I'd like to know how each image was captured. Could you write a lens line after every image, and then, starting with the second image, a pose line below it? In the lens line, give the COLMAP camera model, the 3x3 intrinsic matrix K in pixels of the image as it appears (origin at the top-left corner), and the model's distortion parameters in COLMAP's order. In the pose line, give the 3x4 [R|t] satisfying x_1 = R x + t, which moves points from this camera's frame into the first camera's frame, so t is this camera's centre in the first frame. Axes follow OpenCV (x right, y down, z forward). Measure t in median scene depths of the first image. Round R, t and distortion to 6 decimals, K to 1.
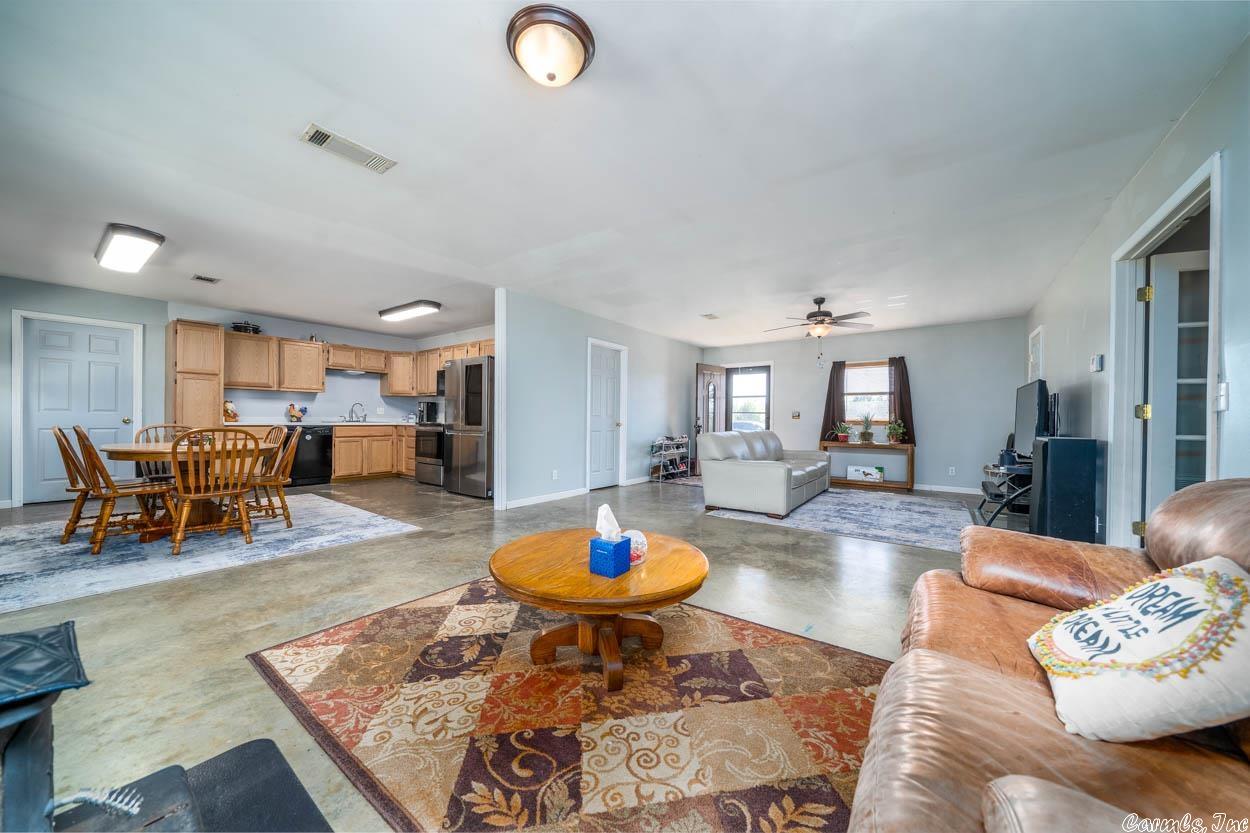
lens RADIAL K [[427.8, 0, 618.5], [0, 427.8, 418.1], [0, 0, 1]] dist [-0.001871, -0.000142]
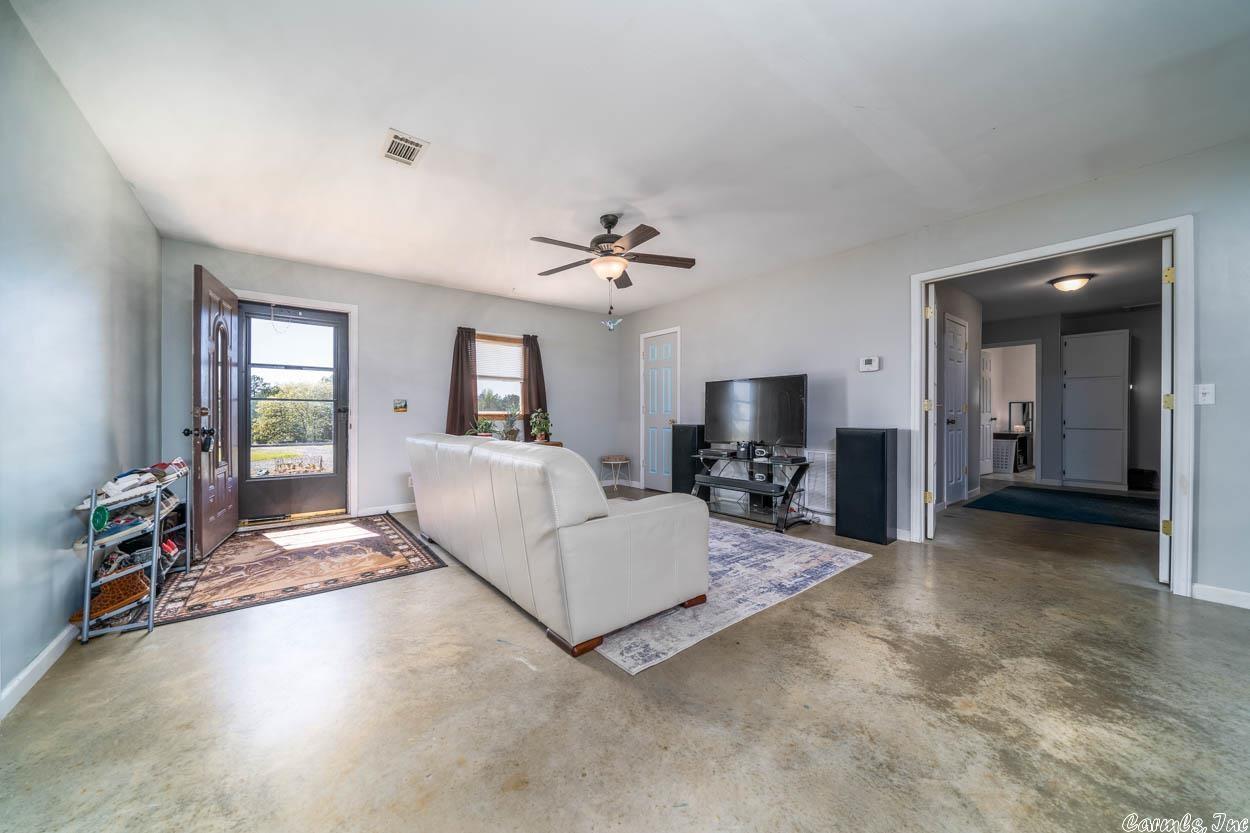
lens RADIAL K [[427.8, 0, 618.5], [0, 427.8, 418.1], [0, 0, 1]] dist [-0.001871, -0.000142]
pose [[0.251656, -0.018323, 0.967643, -0.103829], [-0.001483, 0.999812, 0.019318, -0.001452], [-0.967816, -0.006296, 0.251582, 0.629250]]
